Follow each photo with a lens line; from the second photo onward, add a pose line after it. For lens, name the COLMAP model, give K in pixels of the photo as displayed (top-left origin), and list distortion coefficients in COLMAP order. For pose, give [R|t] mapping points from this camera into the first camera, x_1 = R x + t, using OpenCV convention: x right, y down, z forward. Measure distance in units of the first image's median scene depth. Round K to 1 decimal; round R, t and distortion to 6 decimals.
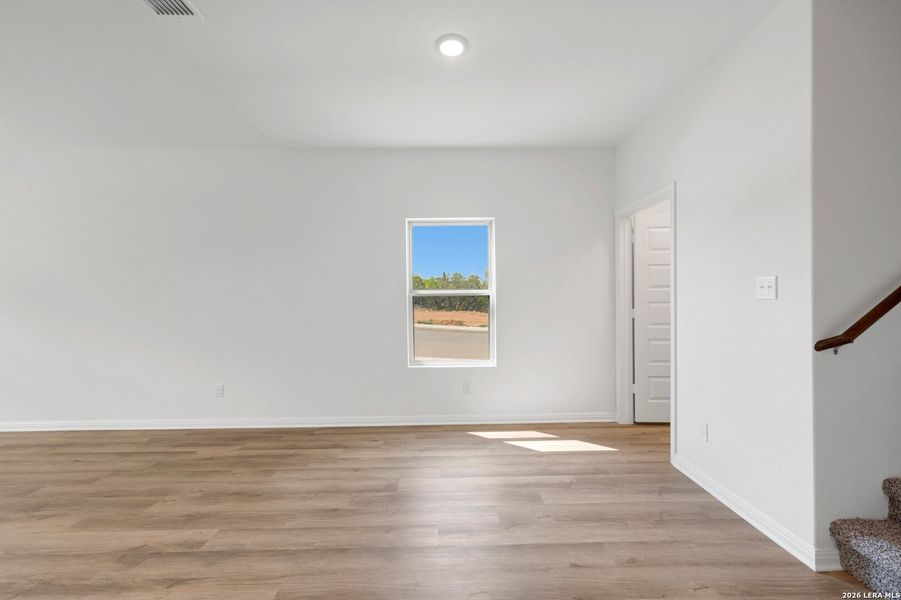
lens RADIAL K [[364.5, 0, 452.6], [0, 364.5, 298.4], [0, 0, 1]] dist [0.000951, -0.000106]
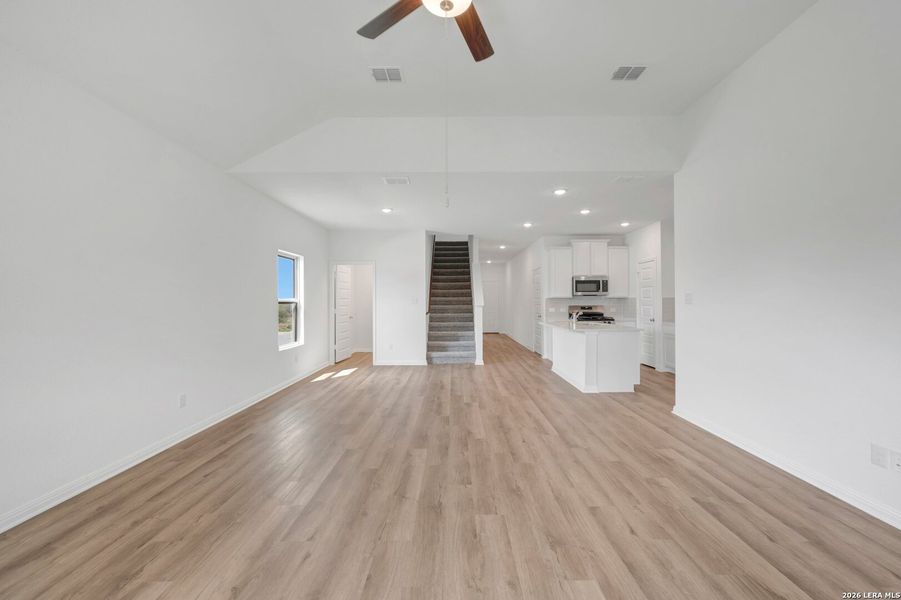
lens RADIAL K [[360.1, 0, 452.4], [0, 360.1, 300.4], [0, 0, 1]] dist [0.001118, 0.000094]
pose [[0.021414, 0.013112, 0.999685, -1.916306], [0.011511, 0.999844, -0.013361, 0.017401], [-0.999704, 0.011793, 0.021260, 0.341542]]
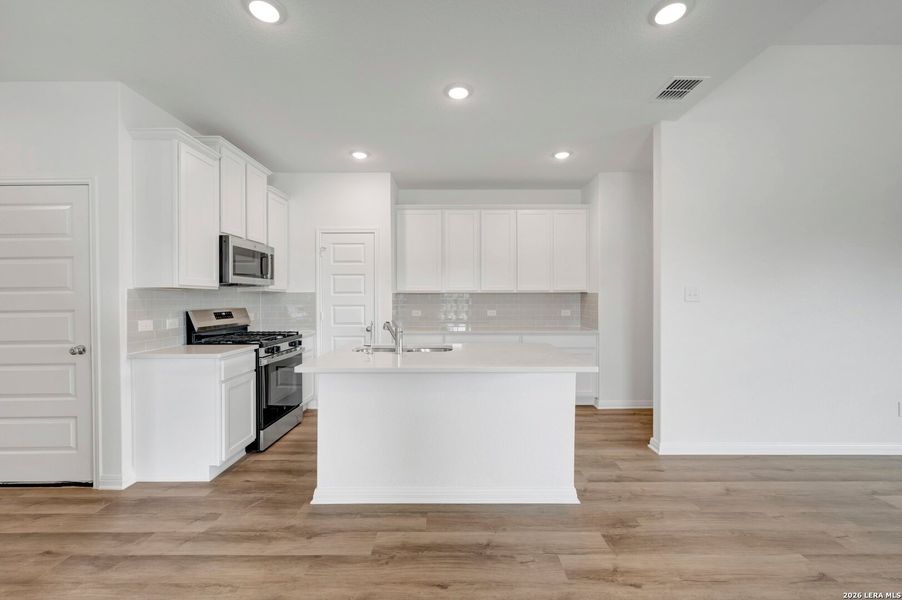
lens RADIAL K [[360.5, 0, 452.9], [0, 360.5, 300.4], [0, 0, 1]] dist [0.001118, 0.000094]
pose [[-0.999823, 0.011964, 0.014516, 0.063590], [0.012190, 0.999805, 0.015563, -0.005060], [-0.014327, 0.015737, -0.999774, 0.523146]]
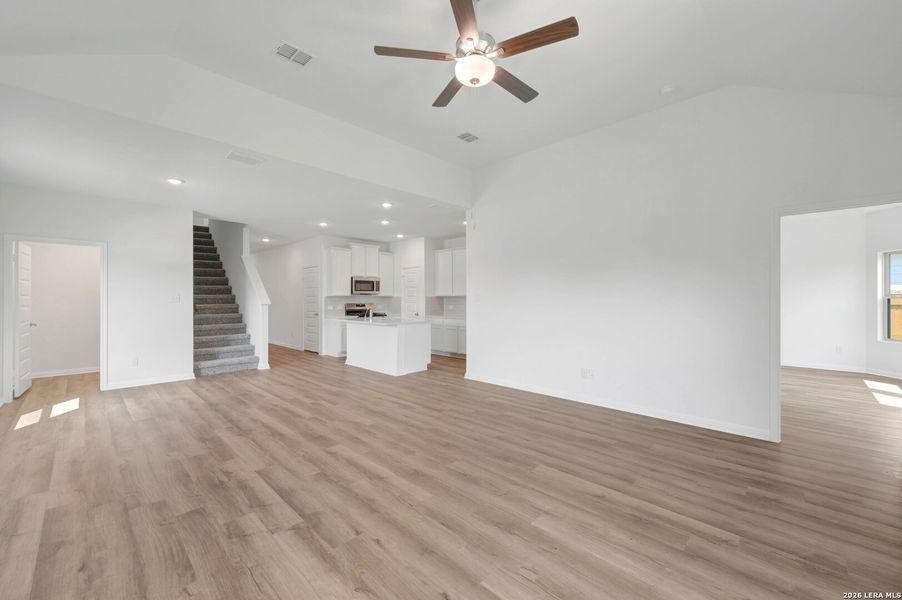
lens RADIAL K [[361.3, 0, 450.4], [0, 361.3, 298.0], [0, 0, 1]] dist [-0.000305, -0.000324]
pose [[-0.701127, 0.013854, 0.712901, -1.859821], [0.015446, 0.999872, -0.004240, 0.011435], [-0.712869, 0.008039, -0.701251, 0.966949]]
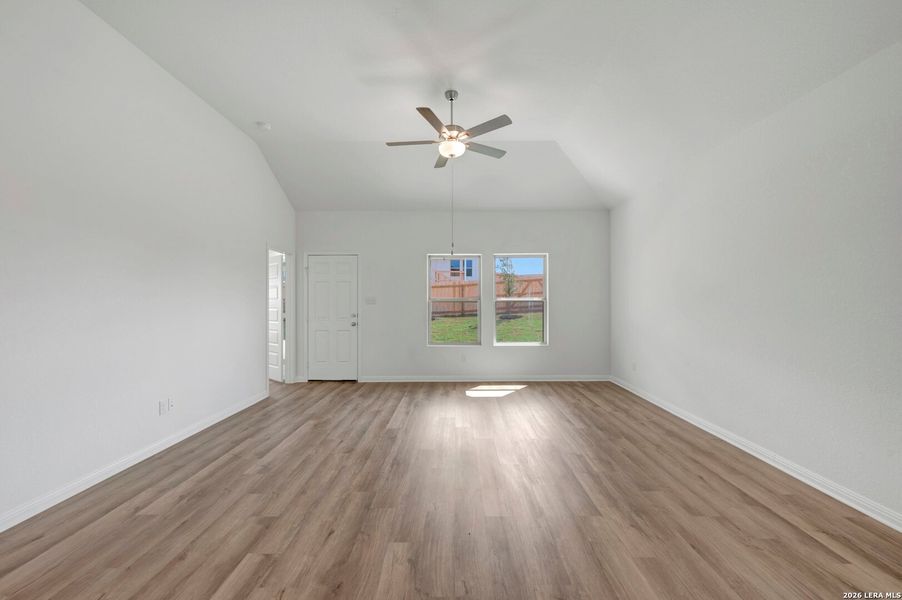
lens RADIAL K [[360.5, 0, 452.9], [0, 360.5, 300.4], [0, 0, 1]] dist [0.001118, 0.000094]
pose [[-0.022322, 0.006874, -0.999727, -0.116523], [-0.003917, 0.999968, 0.006963, -0.001373], [0.999743, 0.004072, -0.022295, 0.392742]]
